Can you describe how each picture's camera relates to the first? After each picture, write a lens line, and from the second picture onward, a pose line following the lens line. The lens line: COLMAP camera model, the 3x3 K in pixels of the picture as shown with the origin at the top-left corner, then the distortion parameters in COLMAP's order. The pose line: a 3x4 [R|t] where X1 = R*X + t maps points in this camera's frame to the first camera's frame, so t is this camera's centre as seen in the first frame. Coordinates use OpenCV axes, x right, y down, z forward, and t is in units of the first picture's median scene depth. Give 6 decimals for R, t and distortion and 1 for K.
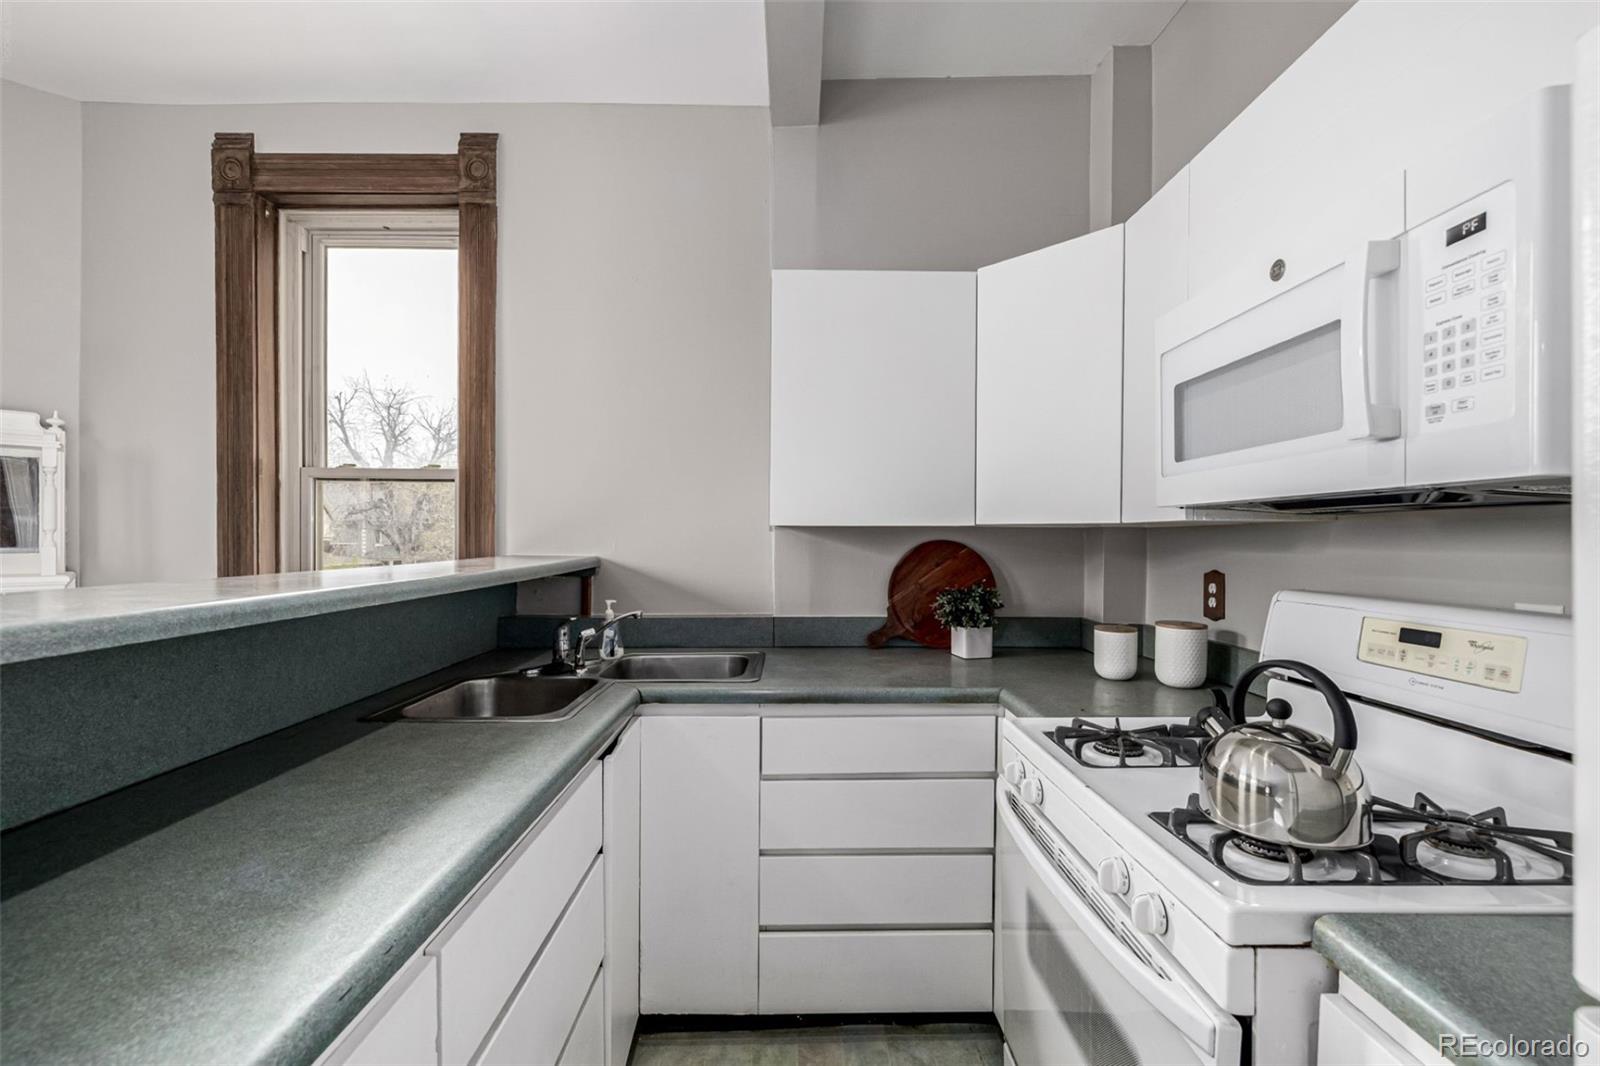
lens RADIAL K [[690.9, 0, 796.8], [0, 690.9, 542.5], [0, 0, 1]] dist [-0.003267, -0.000194]
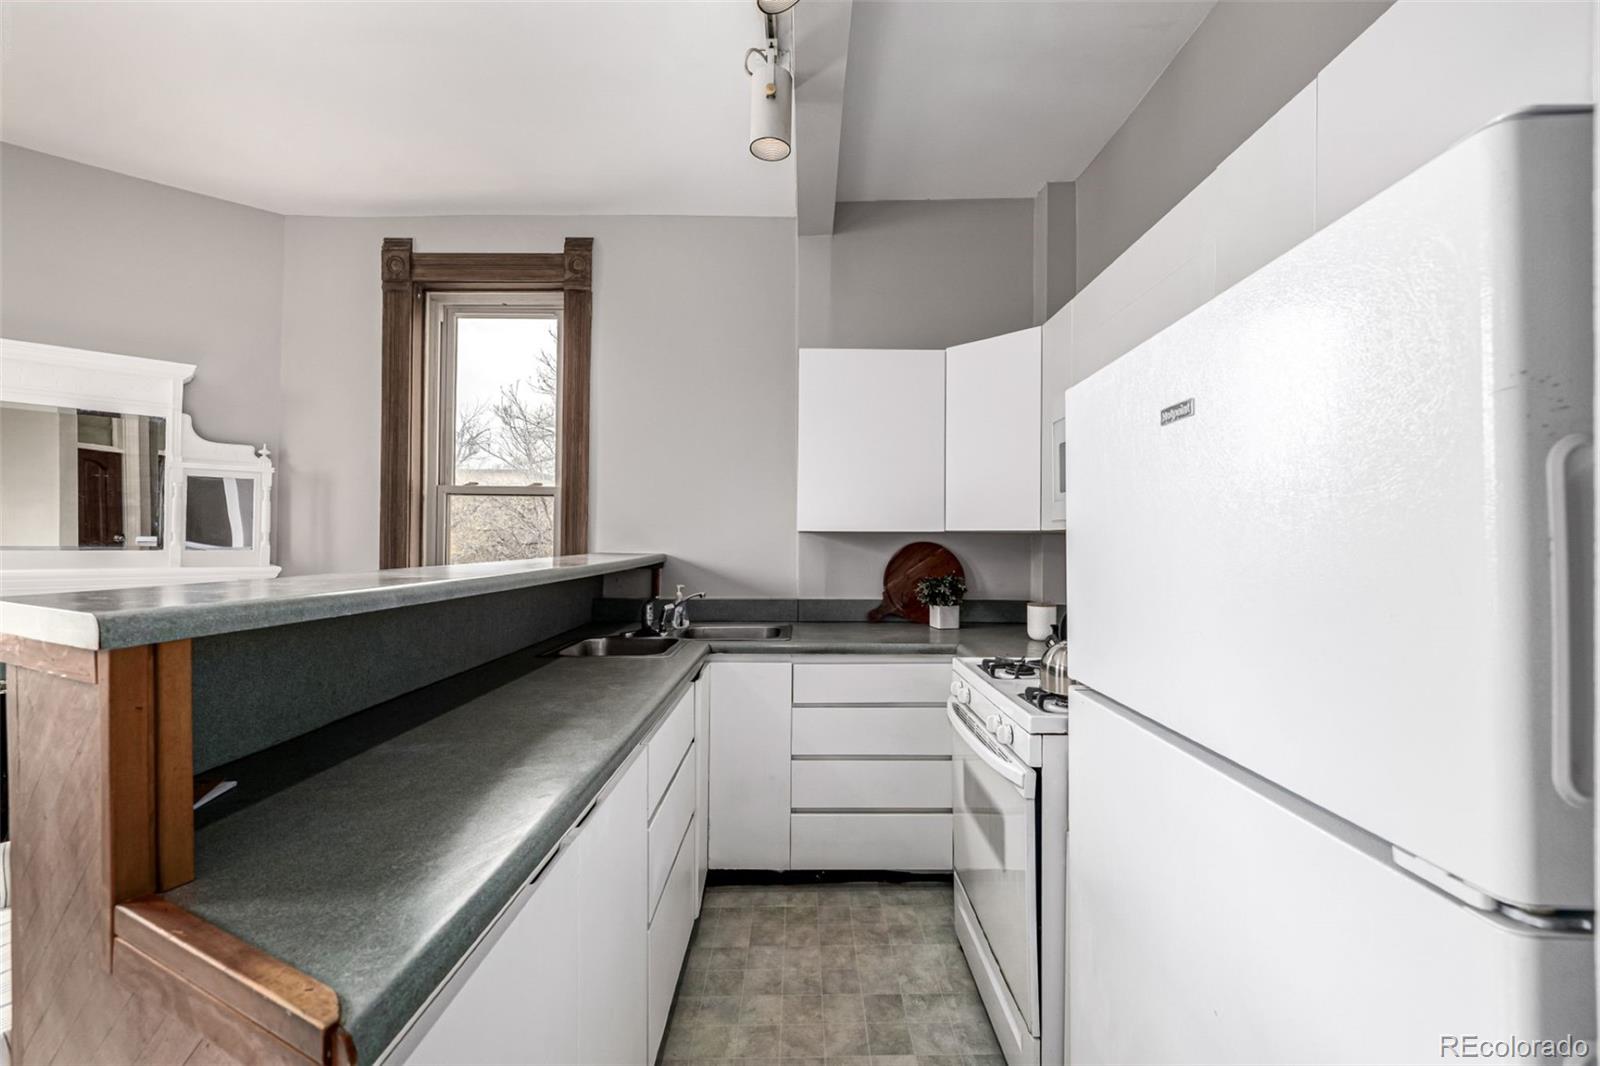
lens RADIAL K [[690.9, 0, 810.9], [0, 690.9, 532.4], [0, 0, 1]] dist [-0.003267, -0.000194]
pose [[0.999976, 0.002790, 0.006356, -0.018521], [-0.002676, 0.999835, -0.017992, 0.002479], [-0.006405, 0.017975, 0.999818, -0.355990]]
